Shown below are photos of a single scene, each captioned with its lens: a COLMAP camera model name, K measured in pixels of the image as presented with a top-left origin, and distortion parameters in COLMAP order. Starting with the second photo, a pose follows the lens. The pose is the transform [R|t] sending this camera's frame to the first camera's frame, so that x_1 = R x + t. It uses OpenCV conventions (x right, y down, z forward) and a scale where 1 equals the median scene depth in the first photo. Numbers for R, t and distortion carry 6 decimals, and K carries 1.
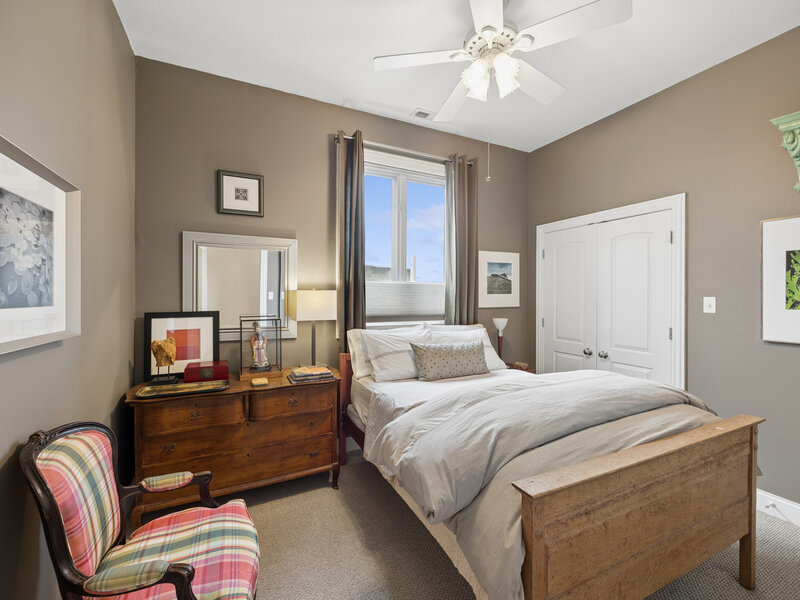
lens RADIAL K [[350.2, 0, 402.7], [0, 350.2, 297.7], [0, 0, 1]] dist [0.001195, 0.000504]
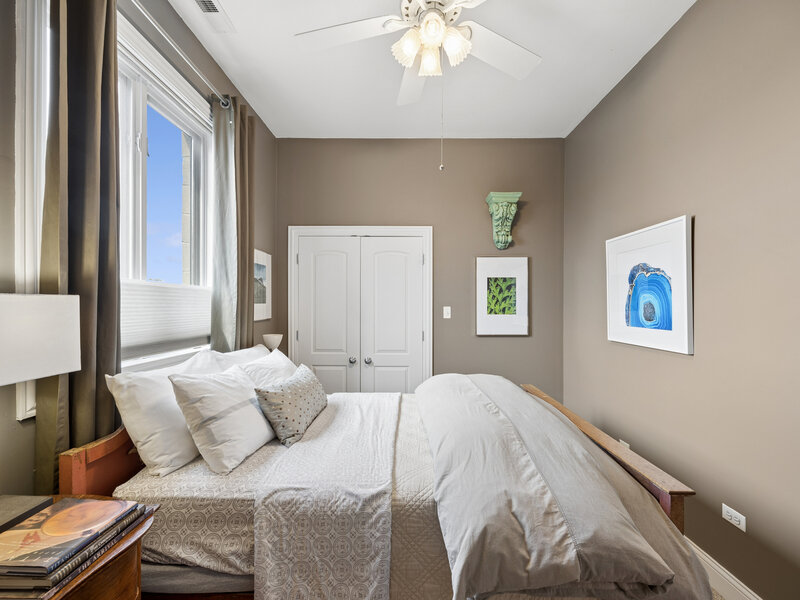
lens RADIAL K [[346.6, 0, 401.6], [0, 346.6, 302.2], [0, 0, 1]] dist [-0.000845, 0.000002]
pose [[0.445256, 0.007776, 0.895370, -0.329673], [0.004756, 0.999928, -0.011049, -0.003874], [-0.895391, 0.009178, 0.445187, 0.444267]]
